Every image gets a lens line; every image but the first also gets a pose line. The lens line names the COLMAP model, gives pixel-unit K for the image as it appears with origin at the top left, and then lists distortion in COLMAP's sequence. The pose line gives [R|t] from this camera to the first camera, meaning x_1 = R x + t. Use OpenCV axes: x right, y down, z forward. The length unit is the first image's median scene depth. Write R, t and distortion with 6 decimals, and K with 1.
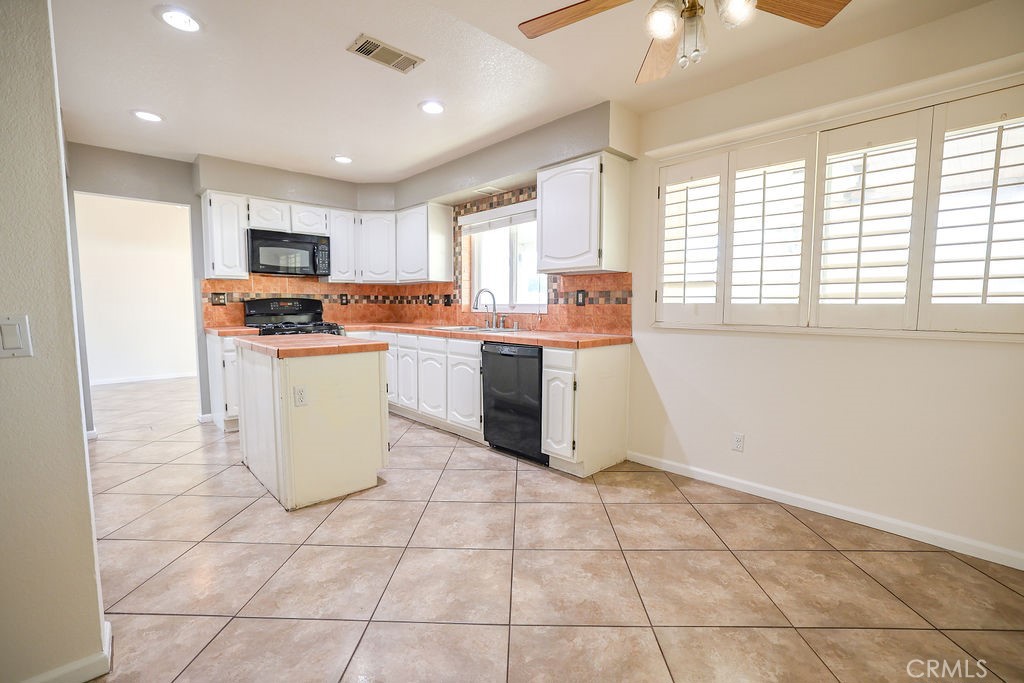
lens RADIAL K [[440.7, 0, 513.8], [0, 440.7, 344.1], [0, 0, 1]] dist [-0.044073, 0.014970]
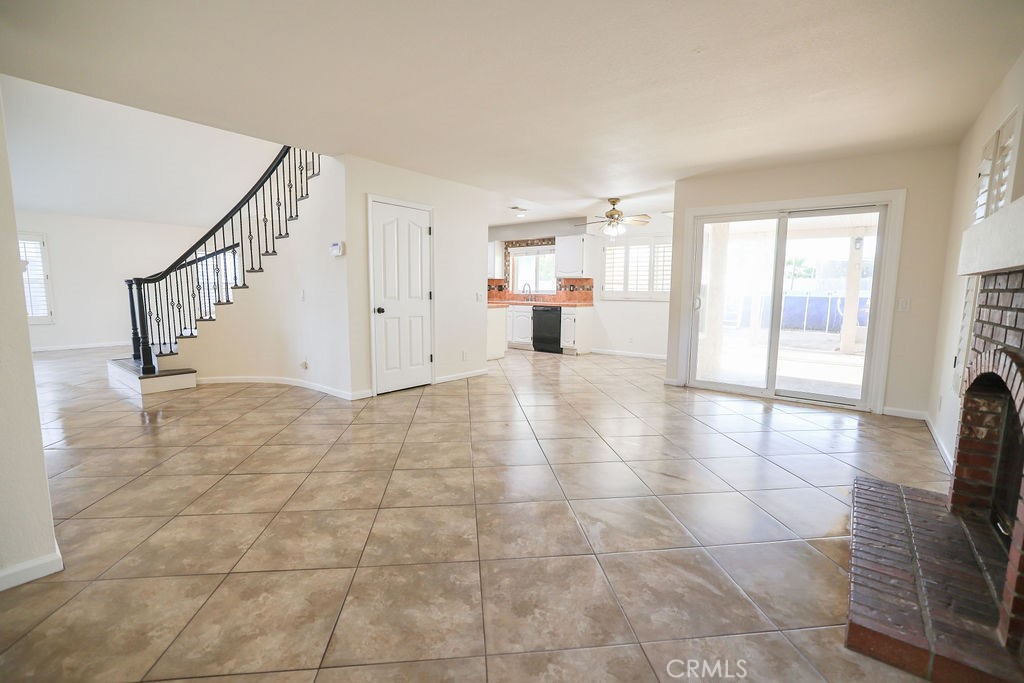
lens RADIAL K [[440.7, 0, 513.8], [0, 440.7, 344.1], [0, 0, 1]] dist [-0.044073, 0.014970]
pose [[0.988656, -0.012653, 0.149661, -0.450695], [0.007704, 0.999406, 0.033600, 0.101984], [-0.149997, -0.032066, 0.988166, -1.157110]]
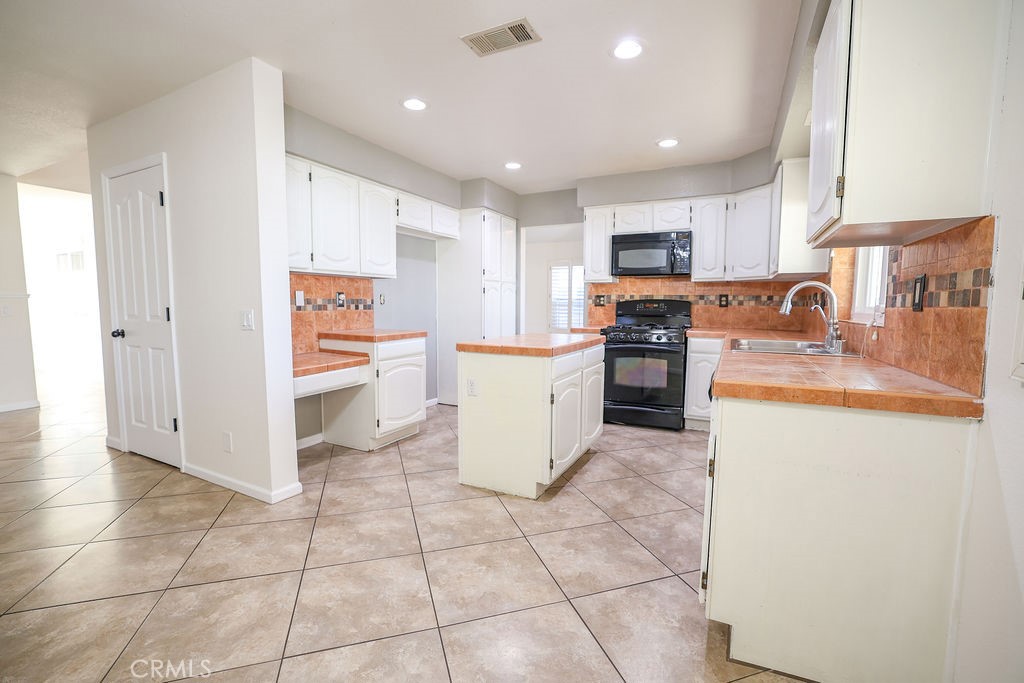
lens RADIAL K [[440.7, 0, 513.8], [0, 440.7, 344.1], [0, 0, 1]] dist [-0.044073, 0.014970]
pose [[0.343080, 0.082991, -0.935633, 0.348248], [-0.088231, 0.994532, 0.055863, -0.036523], [0.935153, 0.063386, 0.348526, 0.407630]]
